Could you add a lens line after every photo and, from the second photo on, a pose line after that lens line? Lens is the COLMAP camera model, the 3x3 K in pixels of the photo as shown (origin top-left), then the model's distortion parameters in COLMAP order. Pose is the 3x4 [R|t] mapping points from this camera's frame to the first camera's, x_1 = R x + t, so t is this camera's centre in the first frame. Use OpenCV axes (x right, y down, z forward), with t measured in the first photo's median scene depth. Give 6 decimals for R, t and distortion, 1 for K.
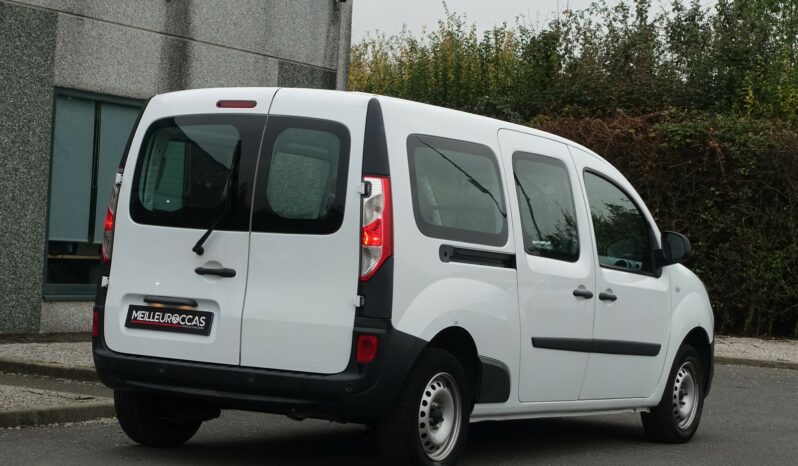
lens RADIAL K [[1740.0, 0, 399.0], [0, 1740.0, 233.0], [0, 0, 1]] dist [0.017187, 0.112530]
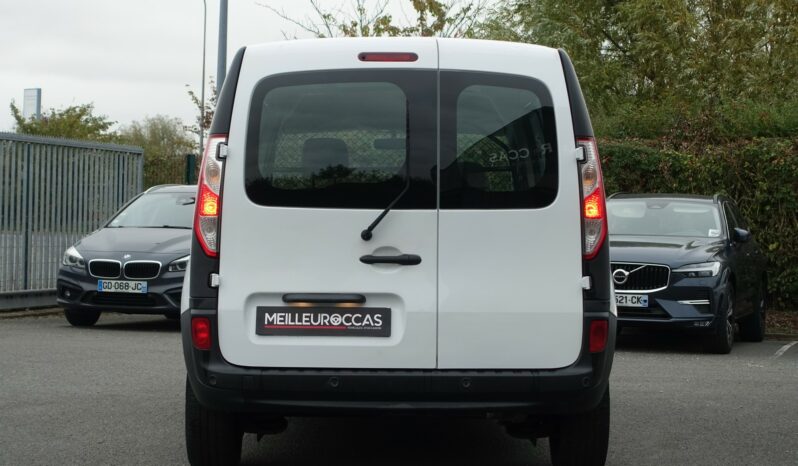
lens RADIAL K [[1661.6, 0, 399.0], [0, 1661.6, 233.0], [0, 0, 1]] dist [-0.052941, 0.067737]
pose [[0.855868, -0.058319, 0.513897, -0.509666], [0.038408, 0.998045, 0.049295, -0.029289], [-0.515767, -0.022452, 0.856435, 0.318307]]
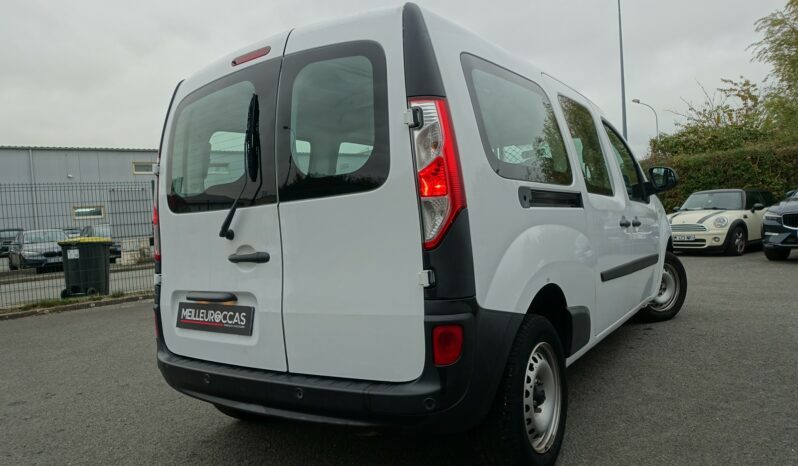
lens RADIAL K [[544.7, 0, 399.0], [0, 544.7, 233.0], [0, 0, 1]] dist [-0.007105, -0.002990]
pose [[0.988443, -0.134013, -0.070854, -0.015531], [0.136313, 0.990251, 0.028669, 0.013046], [0.066321, -0.037996, 0.997075, 0.748833]]
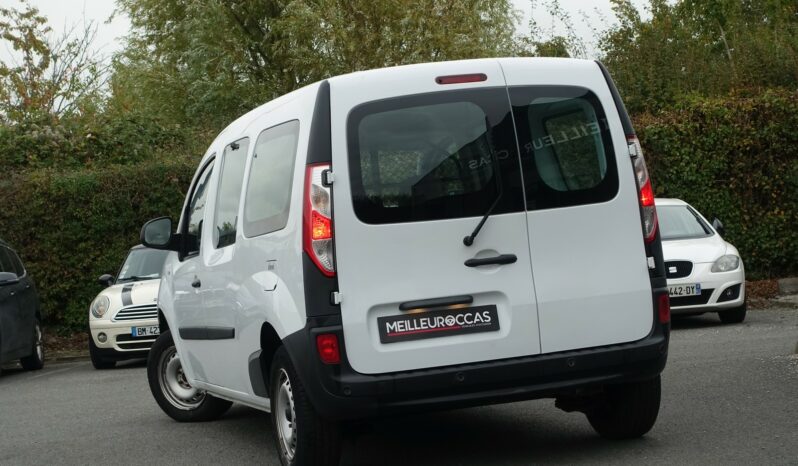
lens RADIAL K [[1661.6, 0, 399.0], [0, 1661.6, 233.0], [0, 0, 1]] dist [-0.052941, 0.067737]
pose [[0.669058, -0.131682, 0.731452, -0.777293], [0.131185, 0.989650, 0.058170, -0.049463], [-0.731541, 0.057036, 0.679408, 0.439445]]
